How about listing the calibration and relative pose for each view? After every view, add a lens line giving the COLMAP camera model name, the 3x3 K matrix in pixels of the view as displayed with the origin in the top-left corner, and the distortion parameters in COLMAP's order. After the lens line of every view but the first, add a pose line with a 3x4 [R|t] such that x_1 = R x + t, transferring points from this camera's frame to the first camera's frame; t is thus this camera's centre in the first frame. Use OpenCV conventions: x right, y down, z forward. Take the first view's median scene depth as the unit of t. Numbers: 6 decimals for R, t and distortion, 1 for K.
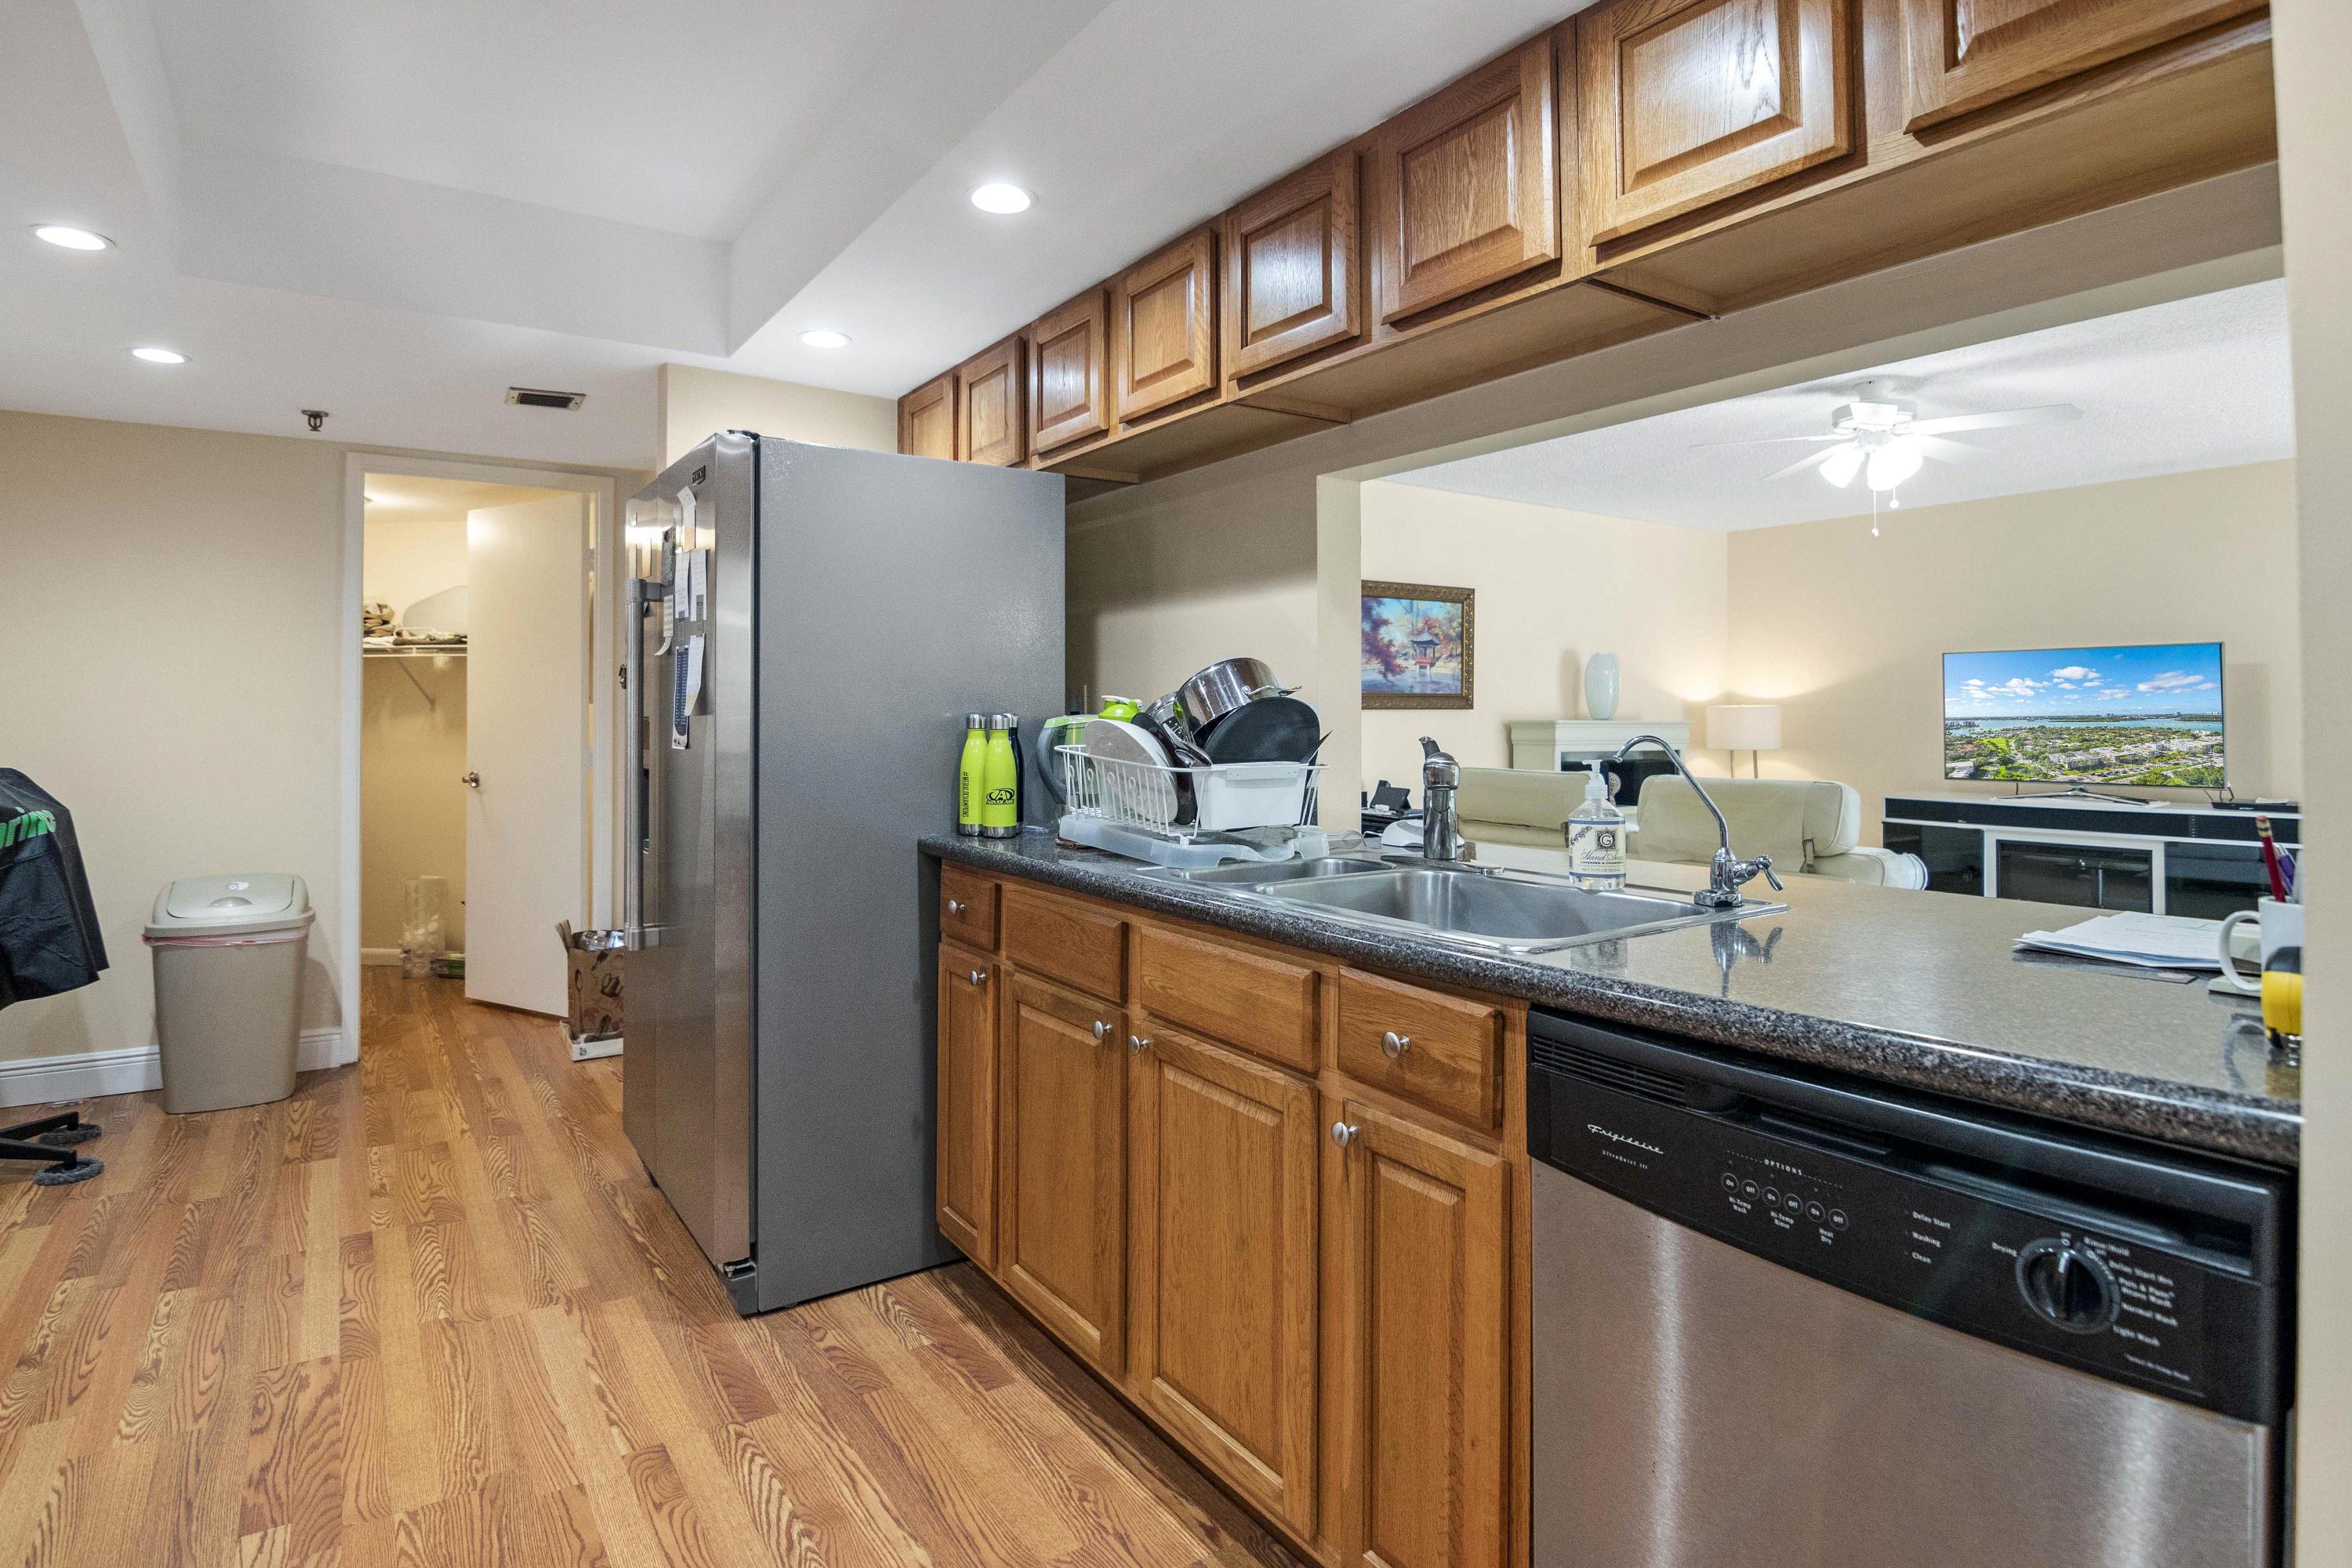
lens RADIAL K [[1212.7, 0, 1161.3], [0, 1212.7, 690.3], [0, 0, 1]] dist [-0.010351, -0.007495]
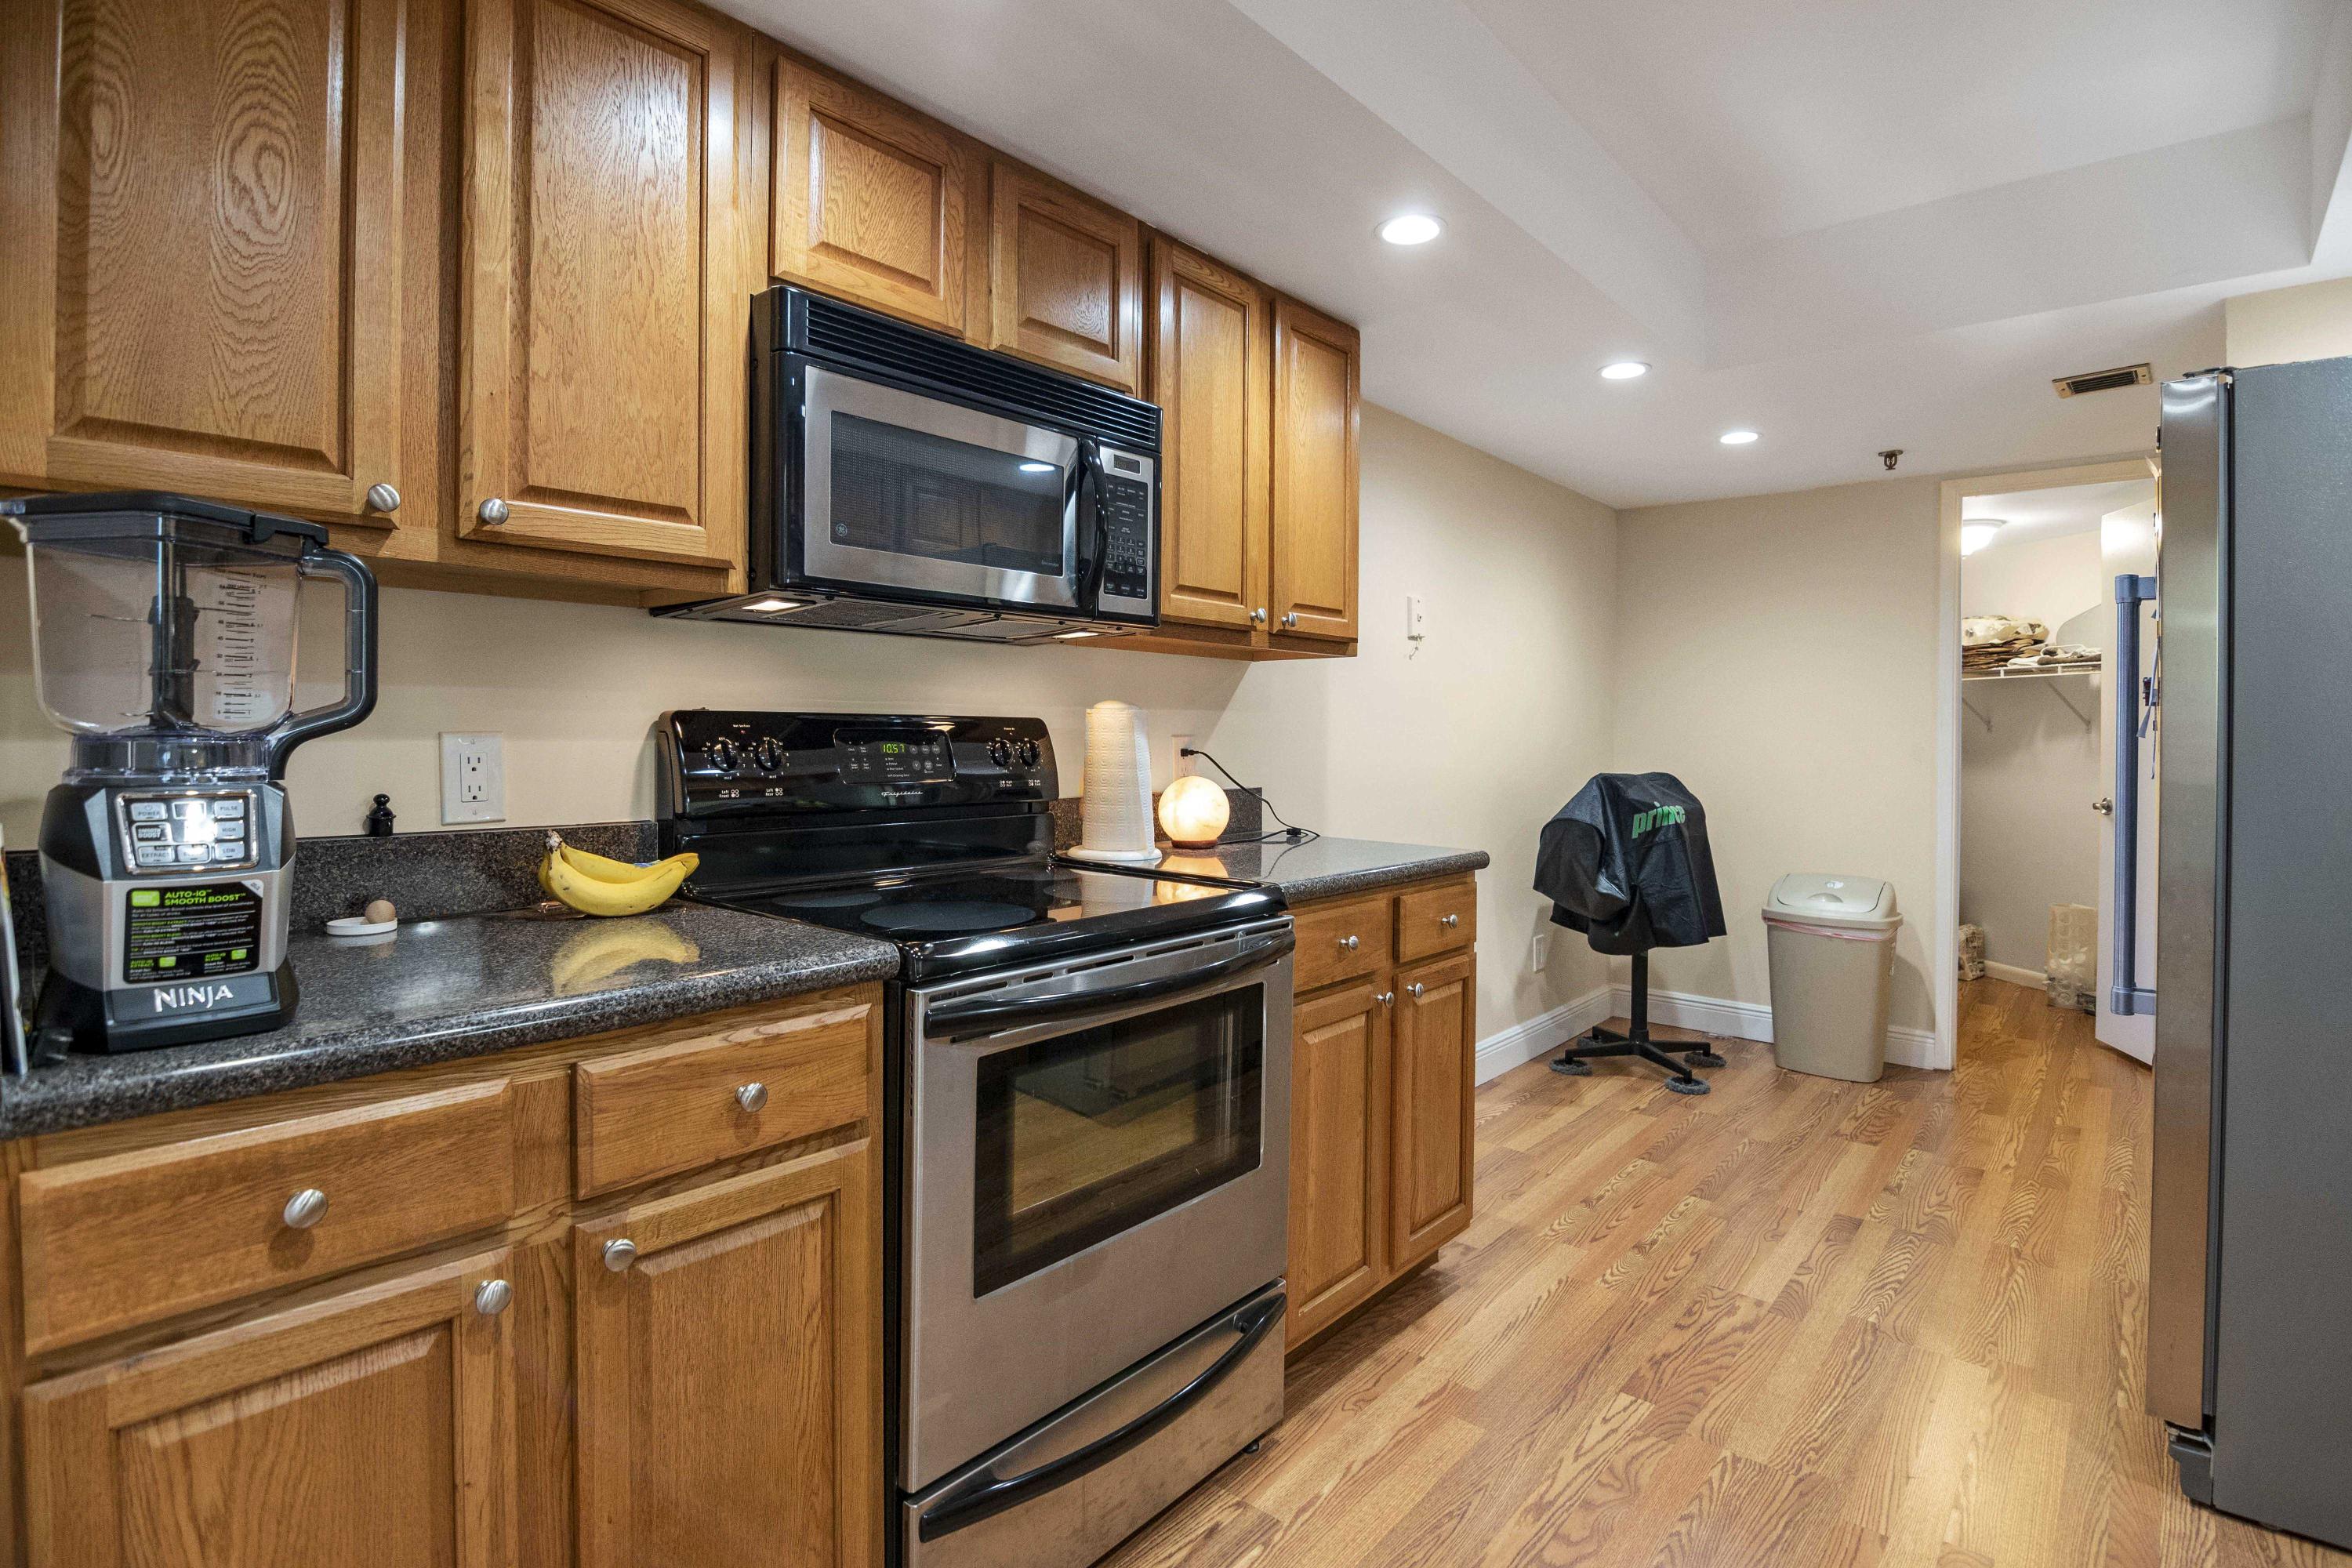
lens RADIAL K [[1161.8, 0, 1175.4], [0, 1161.8, 741.3], [0, 0, 1]] dist [-0.012336, -0.006786]
pose [[0.261723, 0.012984, -0.965056, 0.148898], [0.011205, 0.999801, 0.016490, 0.002524], [0.965078, -0.015129, 0.261526, 0.137221]]
